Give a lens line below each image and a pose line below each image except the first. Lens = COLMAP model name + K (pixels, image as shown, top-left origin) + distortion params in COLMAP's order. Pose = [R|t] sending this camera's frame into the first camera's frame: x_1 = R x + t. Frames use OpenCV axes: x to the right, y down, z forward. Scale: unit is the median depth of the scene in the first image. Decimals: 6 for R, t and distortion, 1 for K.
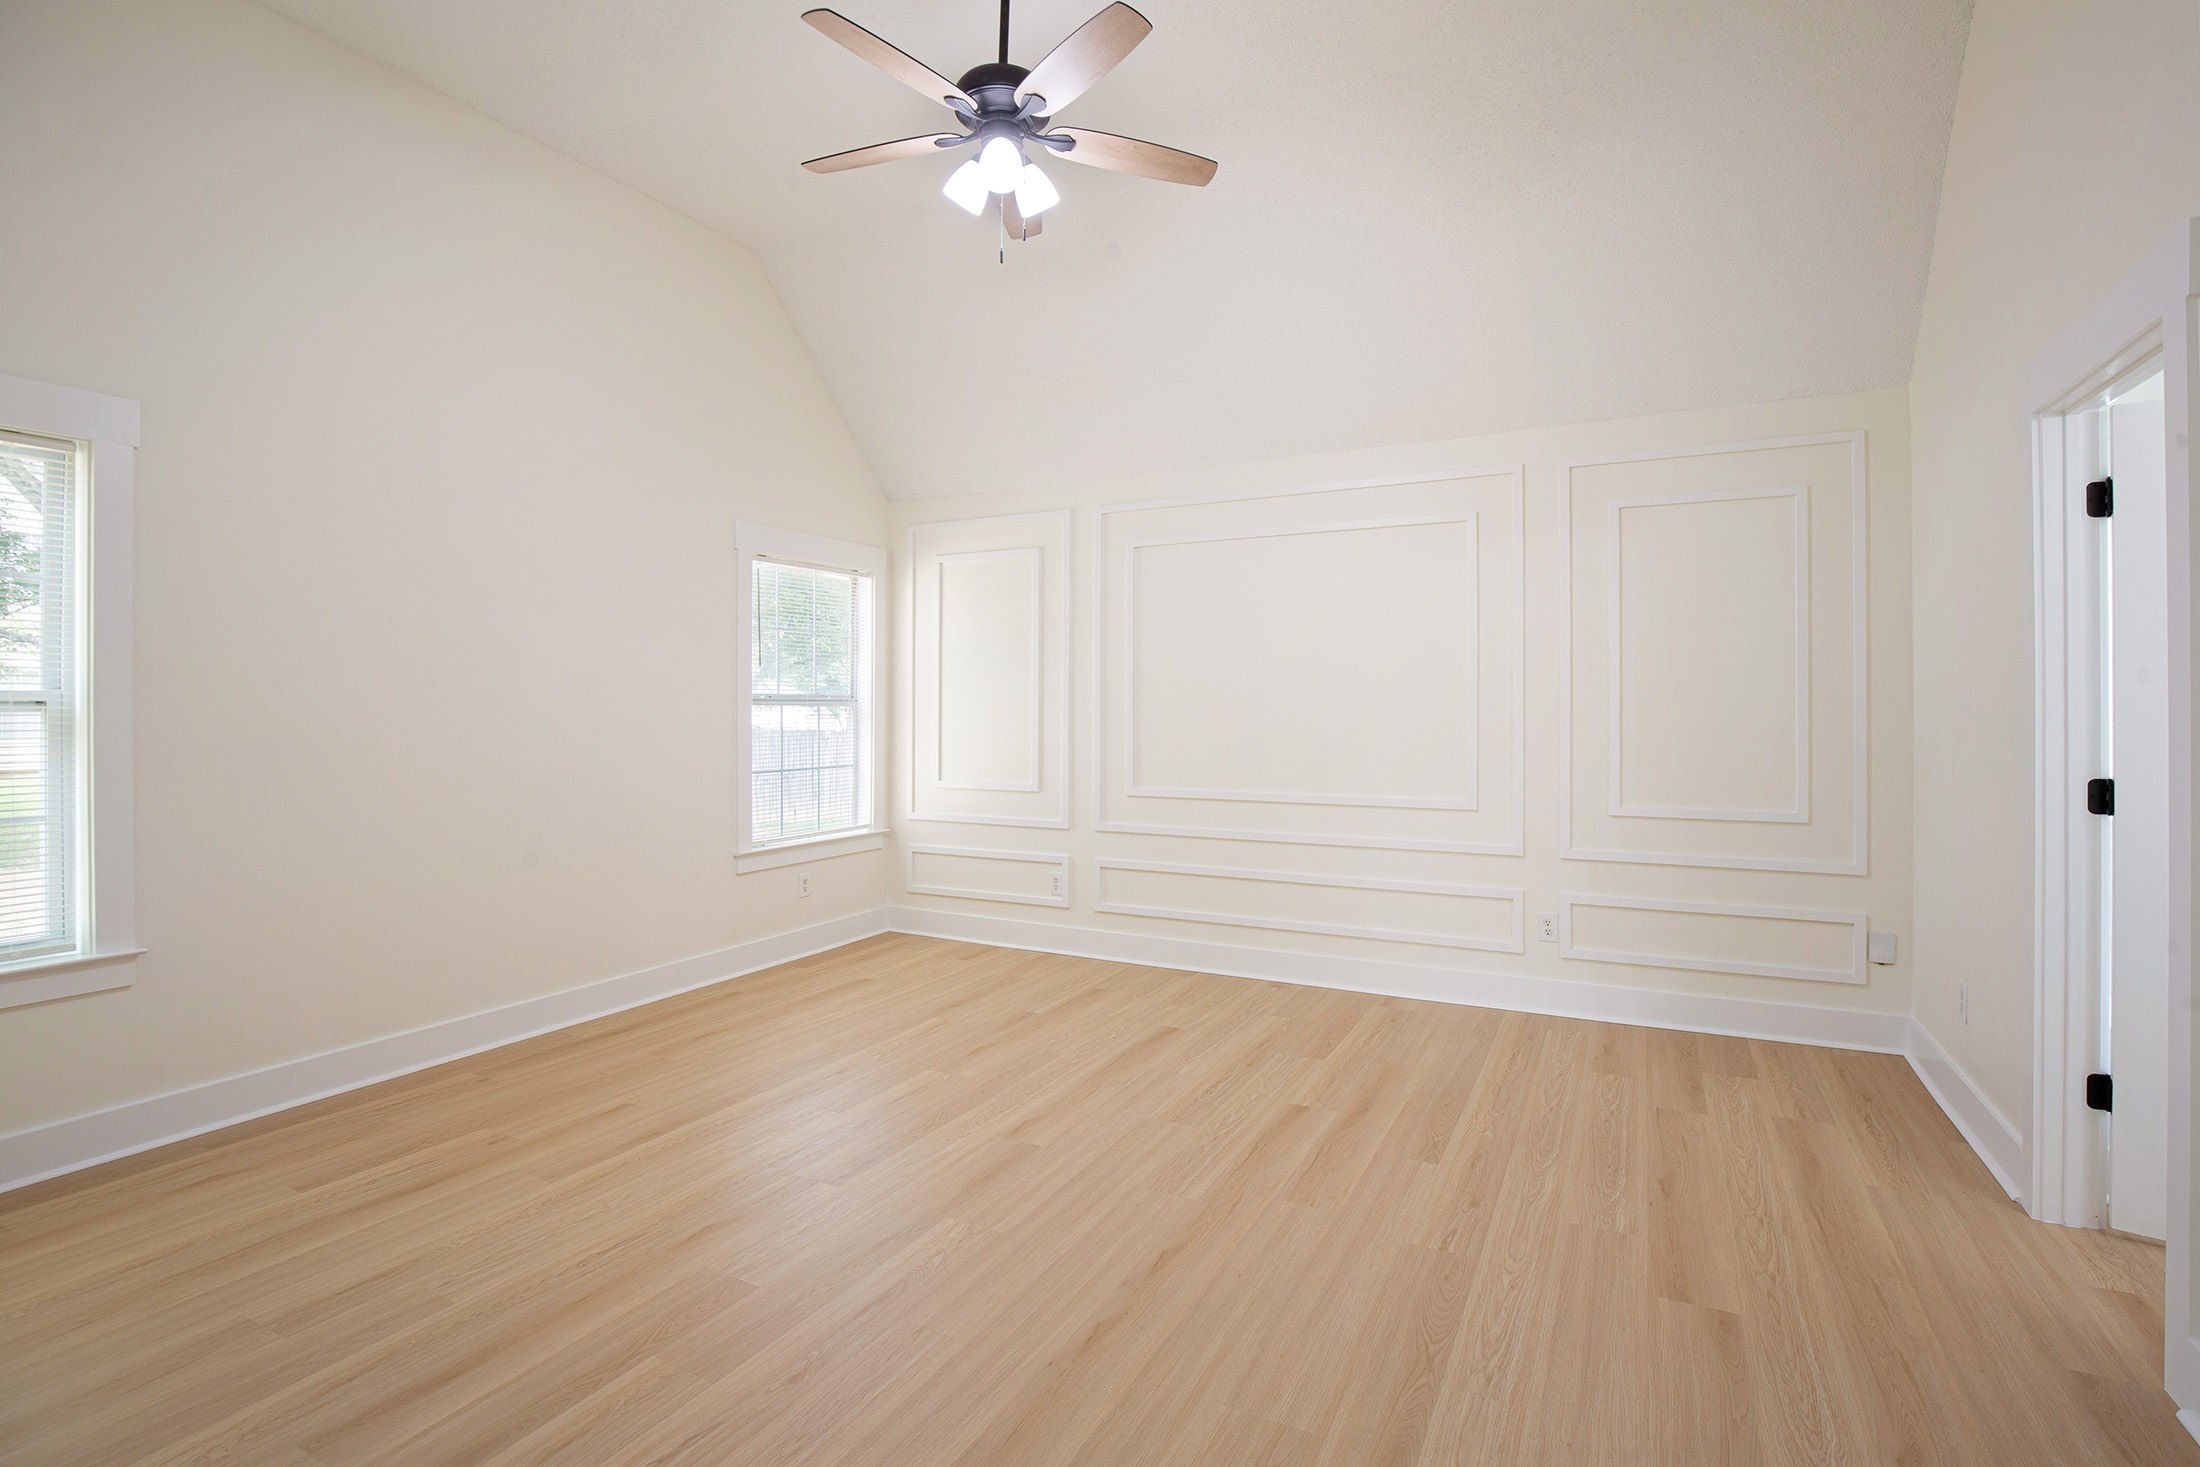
lens RADIAL K [[1013.8, 0, 1102.4], [0, 1013.8, 713.6], [0, 0, 1]] dist [-0.026445, 0.000836]
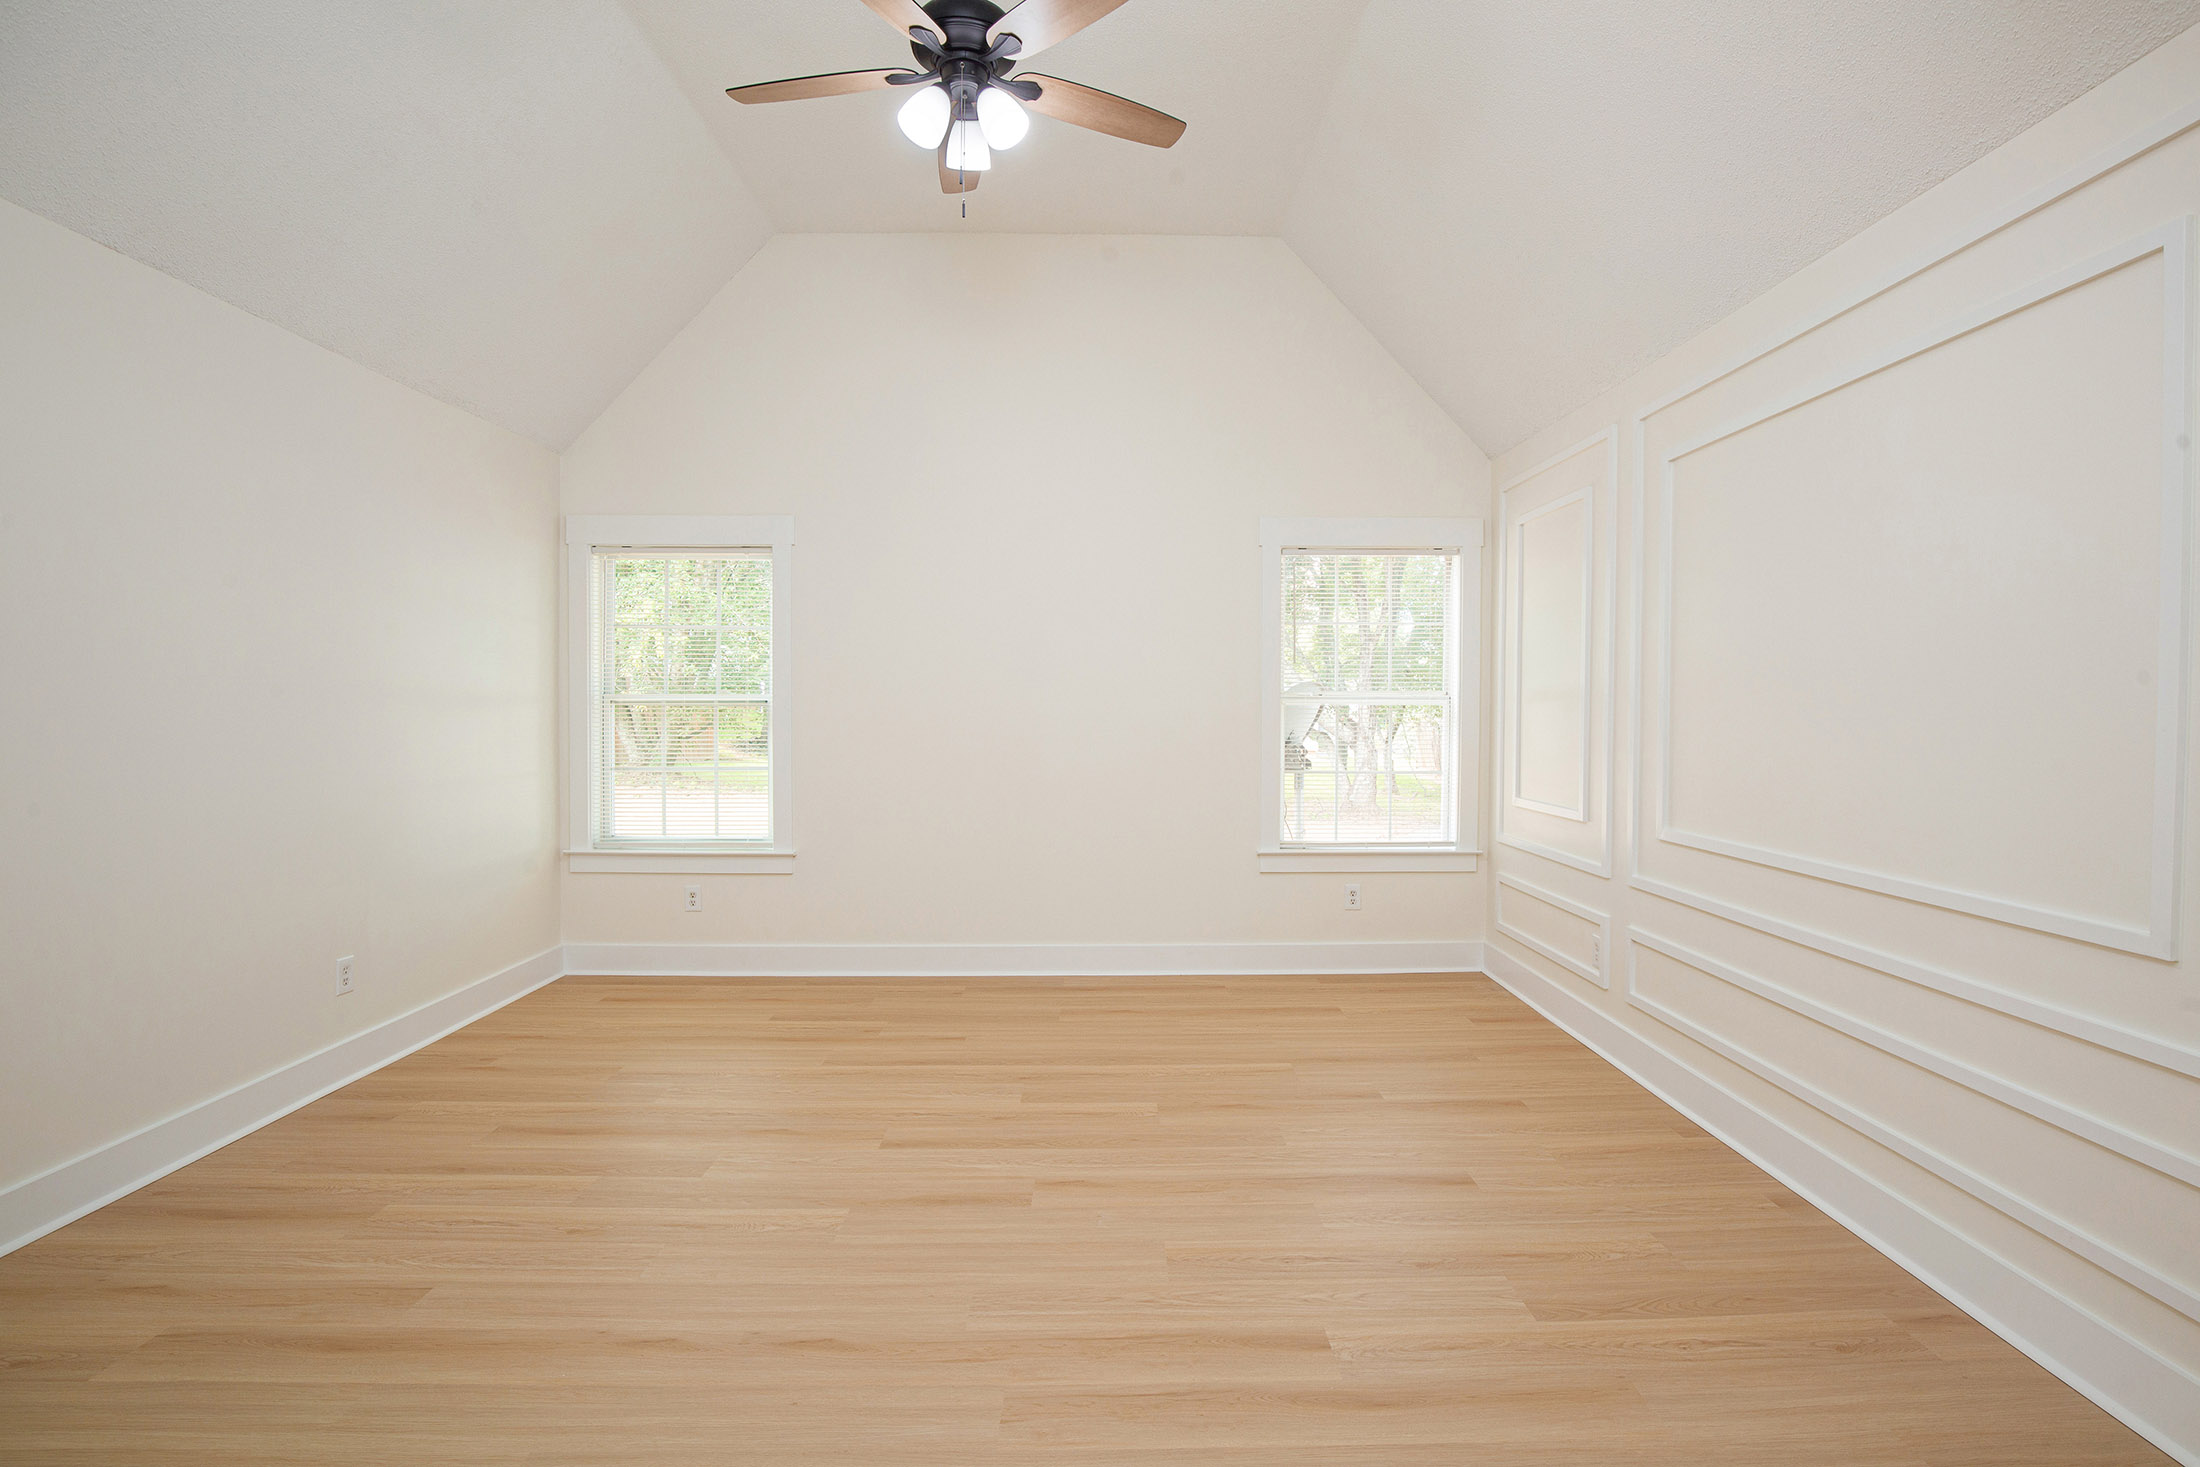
lens RADIAL K [[1013.8, 0, 1096.5], [0, 1013.8, 730.5], [0, 0, 1]] dist [-0.026445, 0.000836]
pose [[0.485932, 0.023253, -0.873687, 0.682506], [-0.007164, 0.999718, 0.022623, -0.003247], [0.873967, -0.004734, 0.485962, 0.593543]]
